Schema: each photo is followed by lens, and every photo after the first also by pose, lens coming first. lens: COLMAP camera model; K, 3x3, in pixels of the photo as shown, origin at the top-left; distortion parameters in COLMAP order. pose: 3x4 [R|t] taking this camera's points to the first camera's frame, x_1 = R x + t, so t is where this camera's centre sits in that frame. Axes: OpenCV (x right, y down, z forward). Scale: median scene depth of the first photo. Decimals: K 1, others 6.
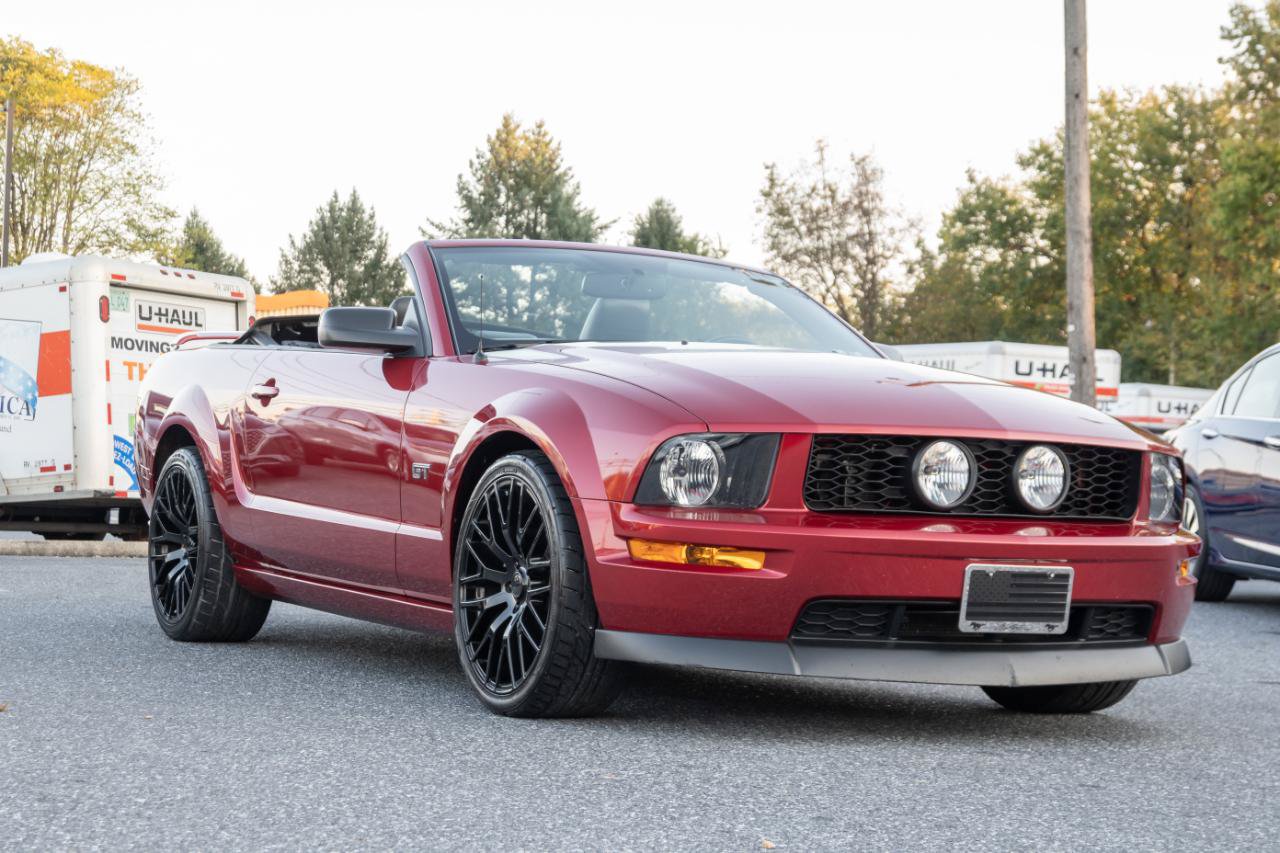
lens RADIAL K [[2623.6, 0, 619.8], [0, 2623.6, 426.6], [0, 0, 1]] dist [0.036331, -0.045262]
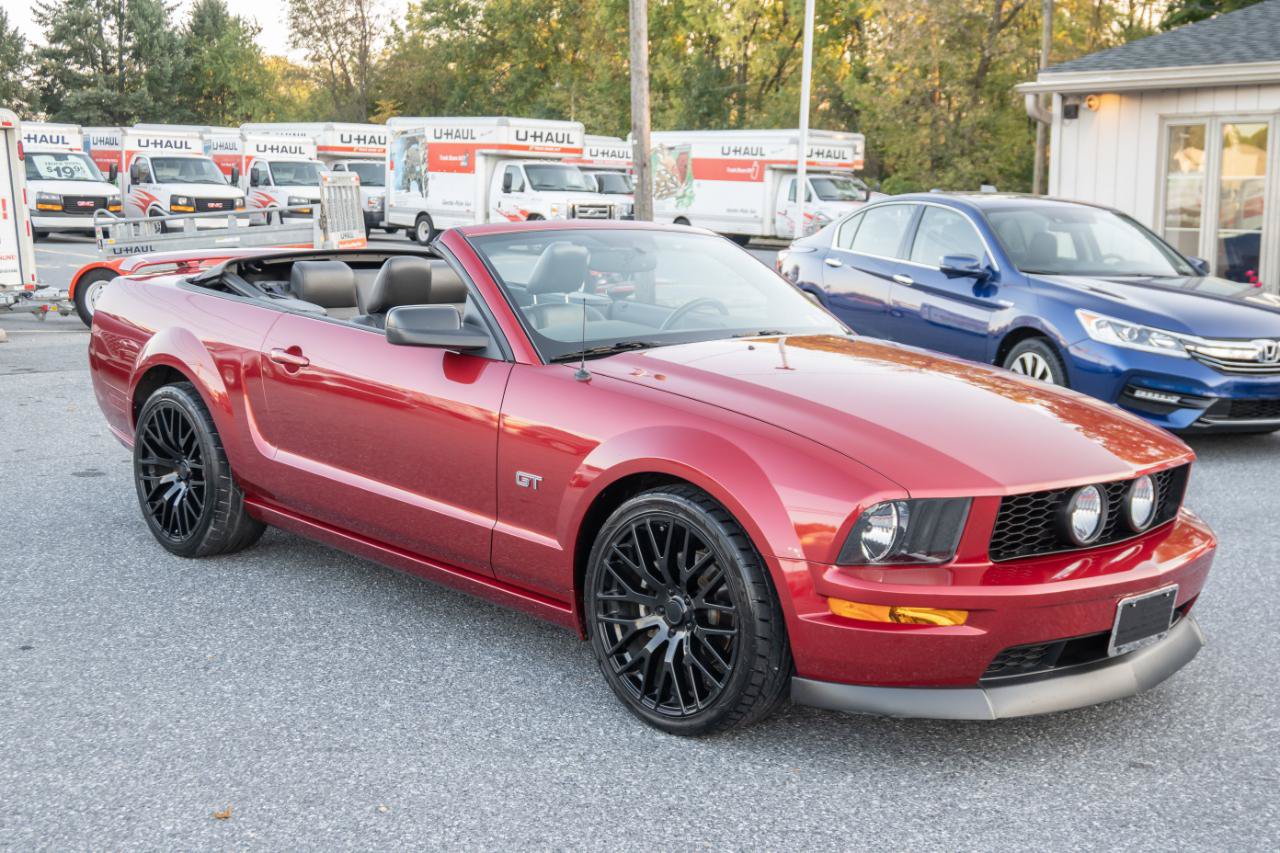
lens RADIAL K [[1676.8, 0, 640.0], [0, 1676.8, 426.5], [0, 0, 1]] dist [0.018593, -0.039618]
pose [[0.957934, -0.052779, 0.282093, -0.032482], [0.001381, 0.983780, 0.179373, -0.018512], [-0.286985, -0.171438, 0.942469, 0.049601]]
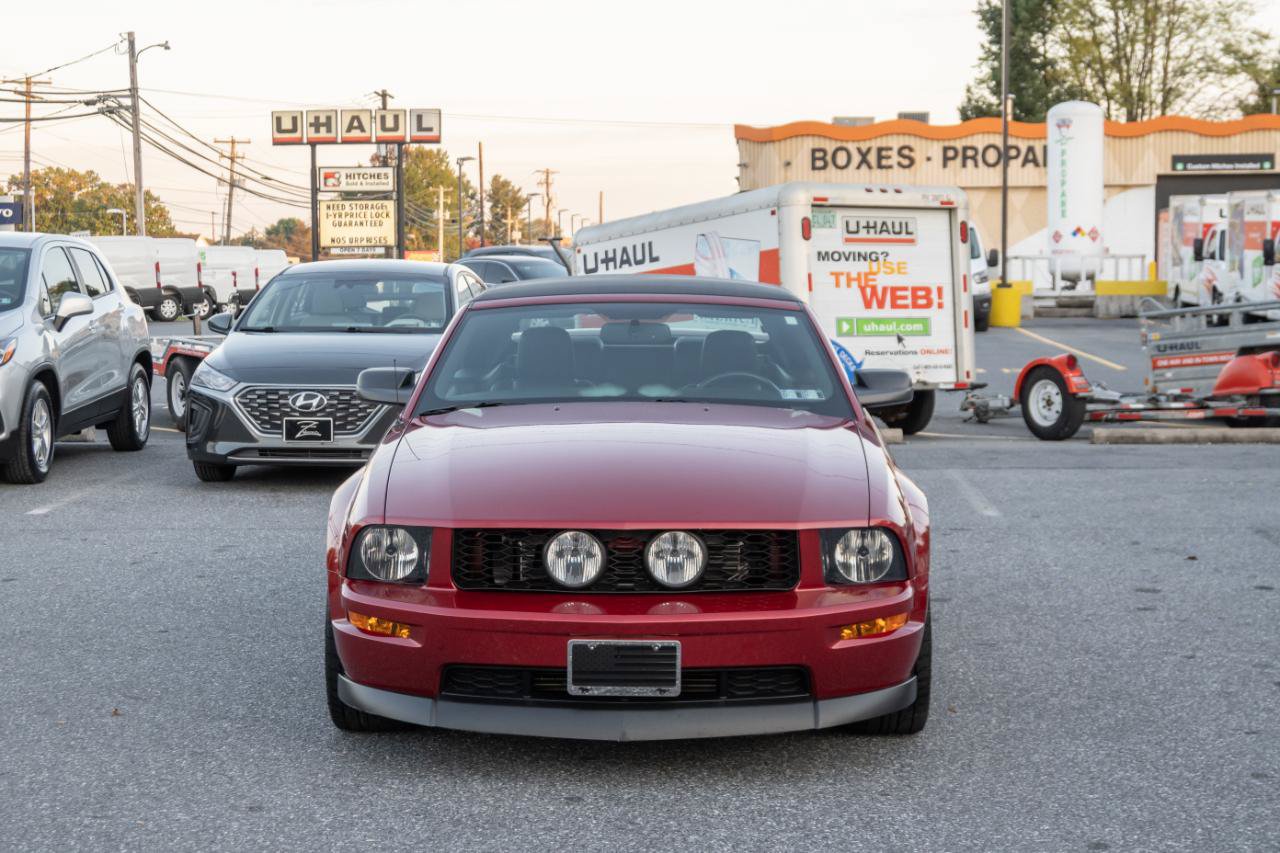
lens RADIAL K [[2452.0, 0, 640.0], [0, 2452.0, 426.5], [0, 0, 1]] dist [0.003249, 0.091525]
pose [[0.877187, 0.002118, -0.480144, 0.086161], [0.041979, 0.995823, 0.081086, -0.016409], [0.478310, -0.091283, 0.873434, 0.007161]]
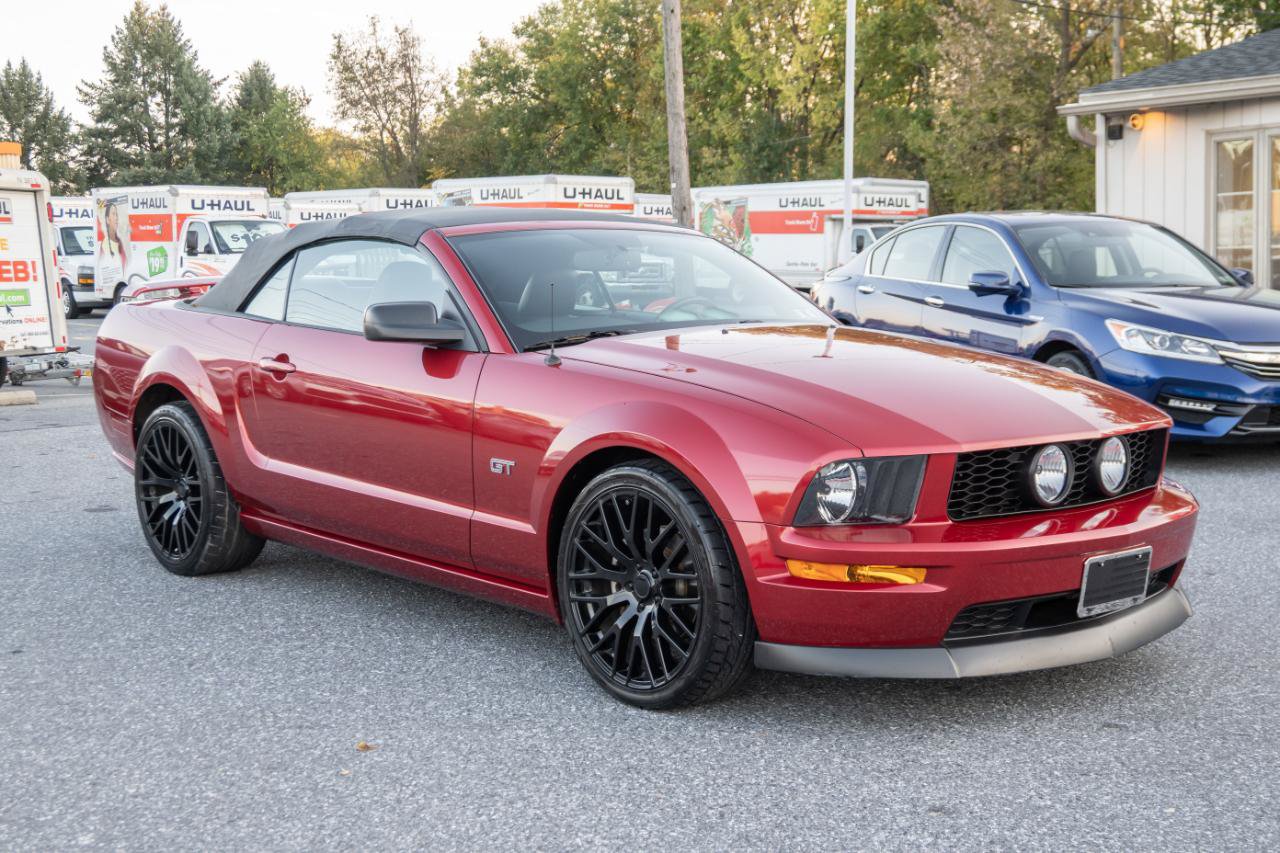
lens RADIAL K [[1760.0, 0, 640.0], [0, 1760.0, 426.5], [0, 0, 1]] dist [0.010402, -0.021793]
pose [[0.967990, -0.068519, 0.241457, -0.028129], [0.036987, 0.990455, 0.132782, -0.013502], [-0.248250, -0.119601, 0.961284, 0.042209]]
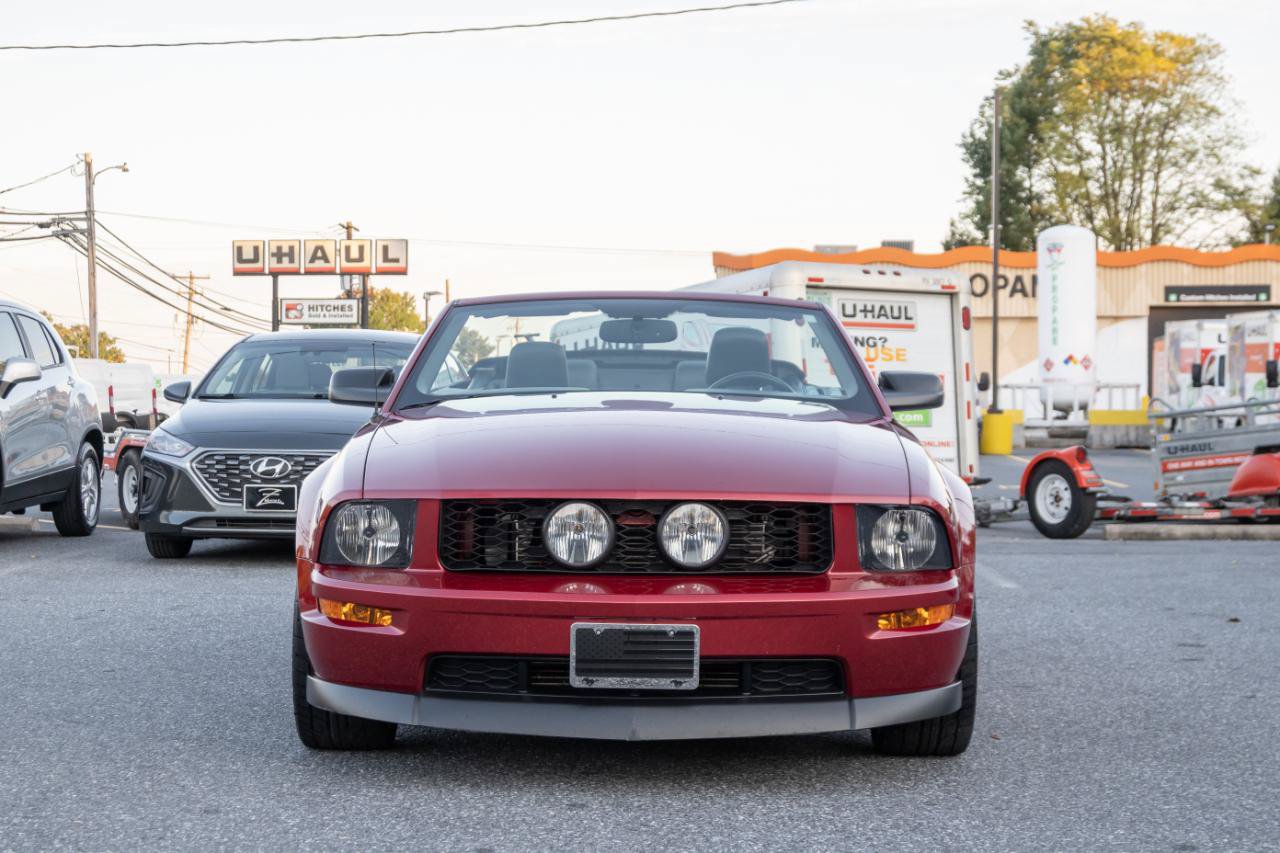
lens RADIAL K [[2518.2, 0, 640.0], [0, 2518.2, 426.5], [0, 0, 1]] dist [0.011580, 0.023760]
pose [[0.883563, -0.024857, -0.467652, 0.077797], [0.035819, 0.999252, 0.014564, -0.004846], [0.466940, -0.029619, 0.883793, 0.016590]]
